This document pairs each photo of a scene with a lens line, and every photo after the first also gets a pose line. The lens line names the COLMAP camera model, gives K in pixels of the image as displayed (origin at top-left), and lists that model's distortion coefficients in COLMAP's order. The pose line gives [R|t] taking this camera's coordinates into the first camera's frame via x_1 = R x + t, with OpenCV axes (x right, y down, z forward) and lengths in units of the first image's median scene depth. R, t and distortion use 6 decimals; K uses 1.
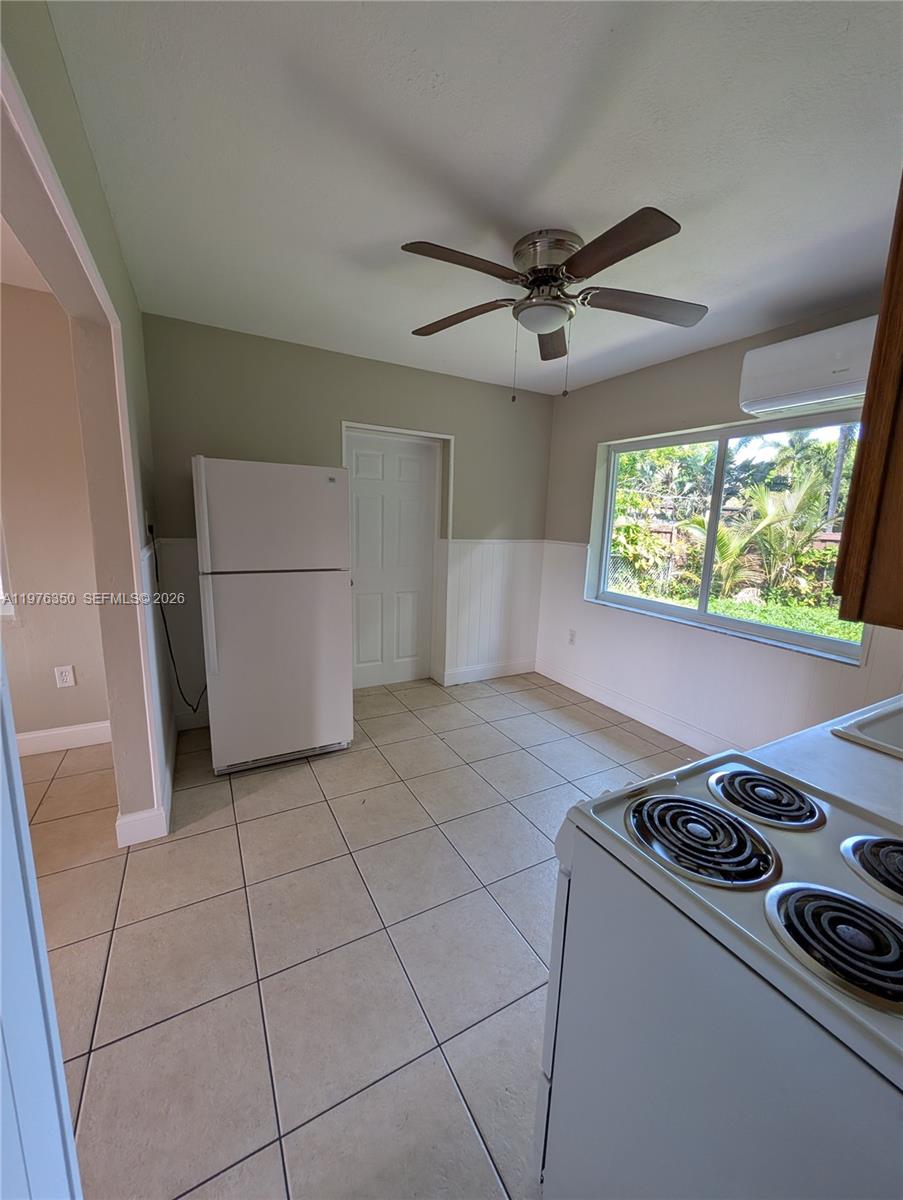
lens RADIAL K [[460.5, 0, 454.4], [0, 460.5, 602.5], [0, 0, 1]] dist [0.003843, 0.000203]
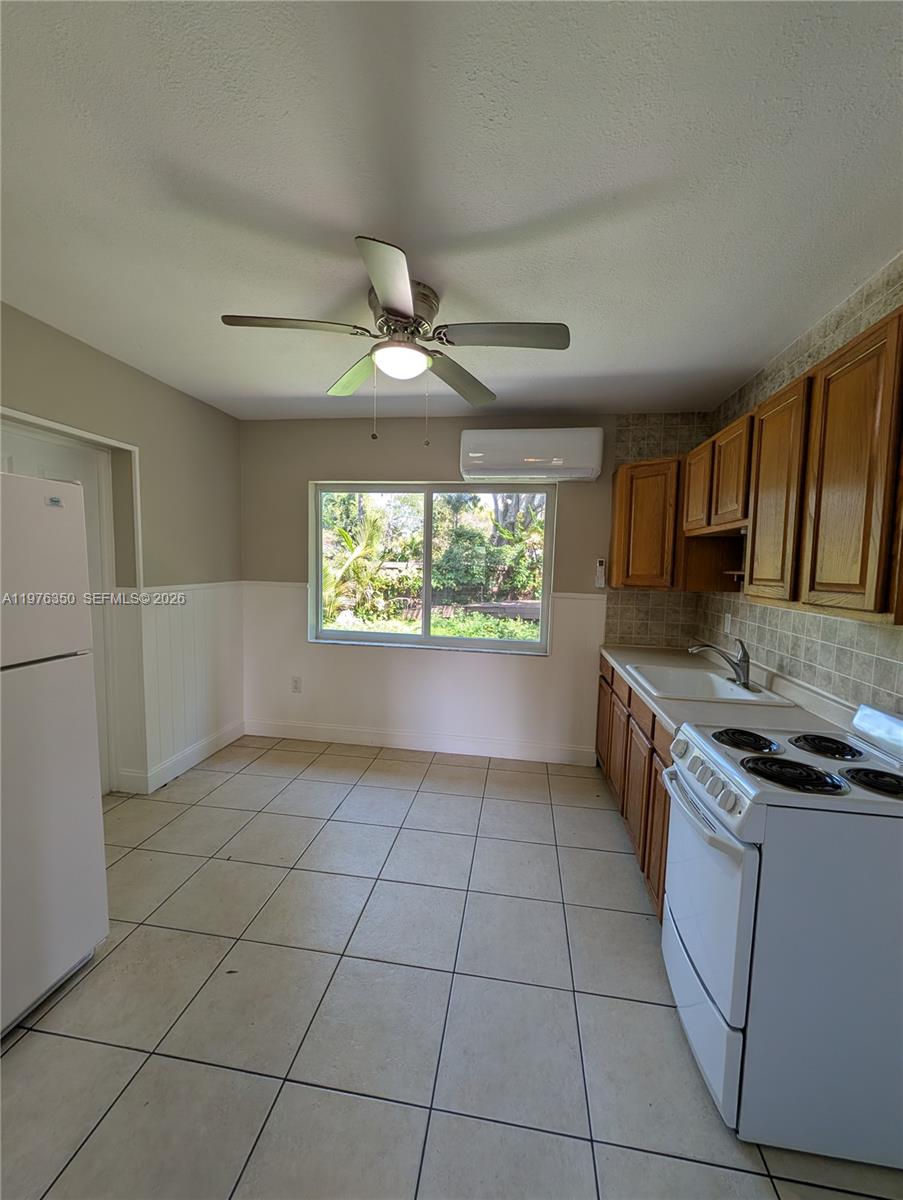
lens RADIAL K [[460.5, 0, 452.1], [0, 460.5, 602.3], [0, 0, 1]] dist [0.003843, 0.000203]
pose [[0.612886, -0.091095, 0.784903, -0.267245], [0.141942, 0.989867, 0.004049, -0.046703], [-0.777318, 0.108929, 0.619605, 0.170212]]
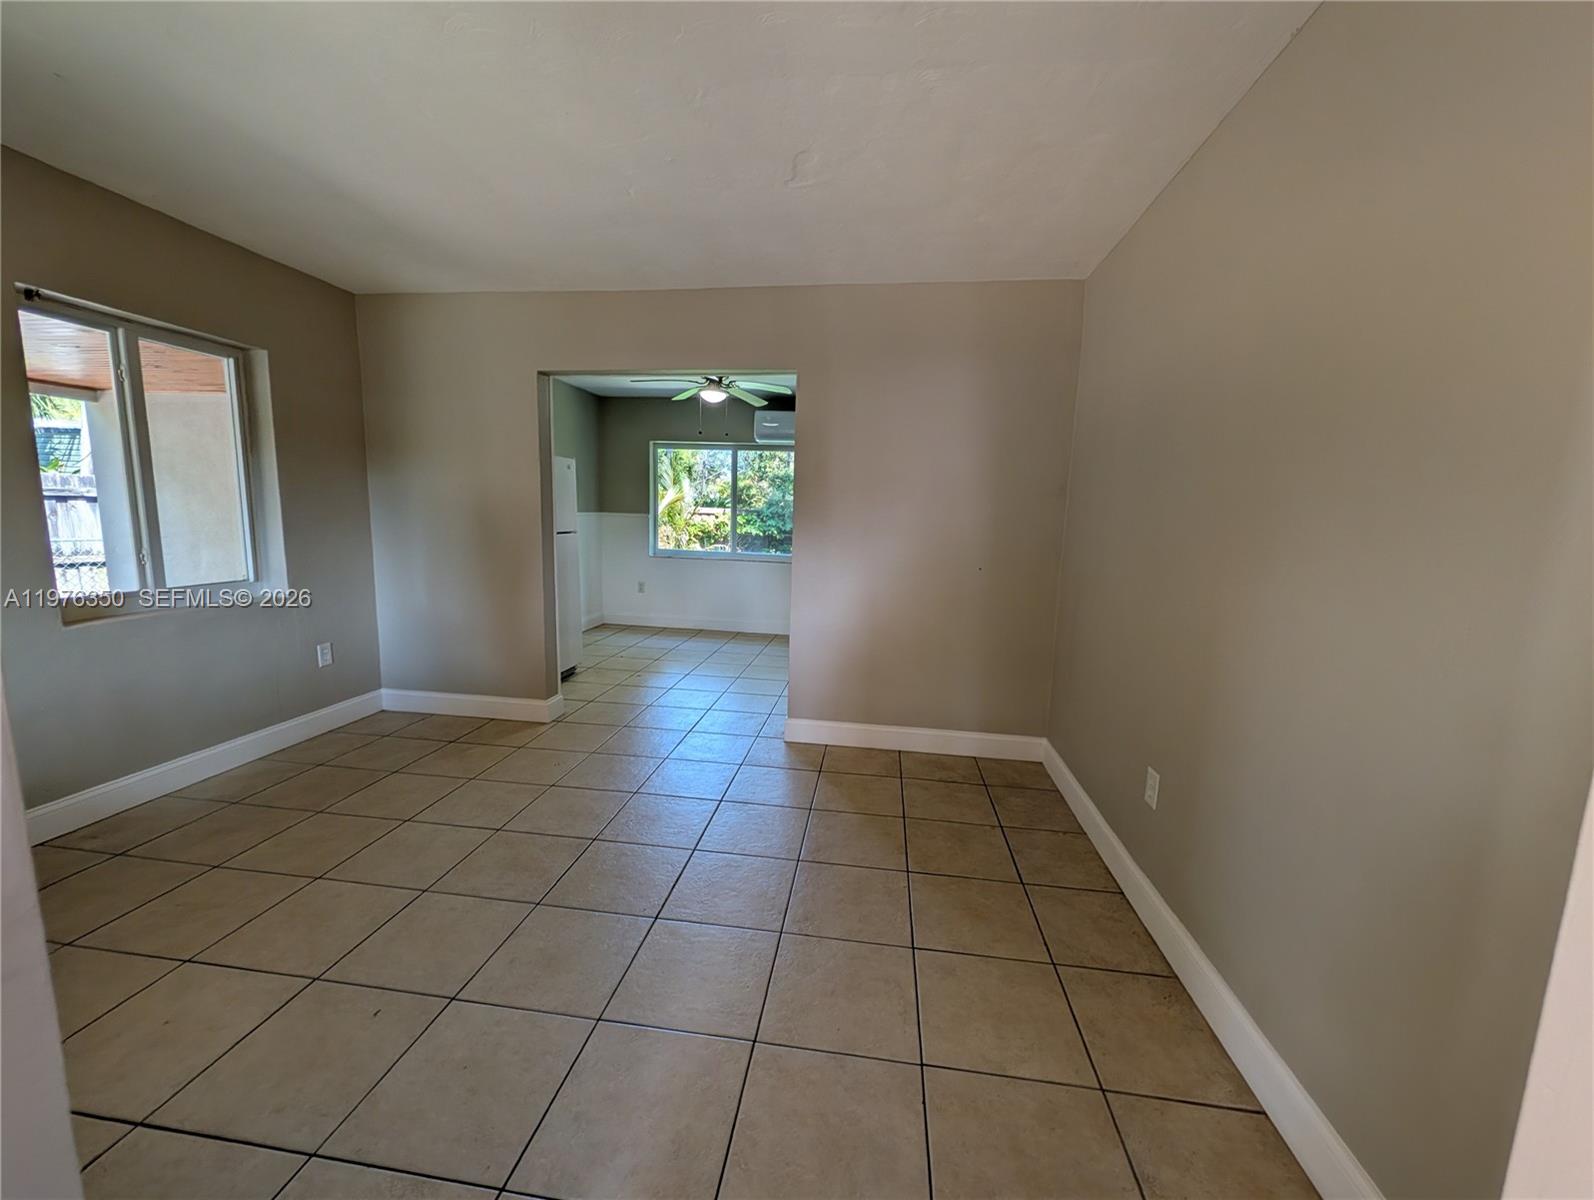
lens RADIAL K [[611.7, 0, 812.1], [0, 611.7, 596.7], [0, 0, 1]] dist [0.003843, 0.000203]
pose [[0.582179, -0.126251, 0.803199, -0.859707], [0.135937, 0.989080, 0.056938, 0.073422], [-0.801616, 0.076036, 0.592984, -0.406781]]
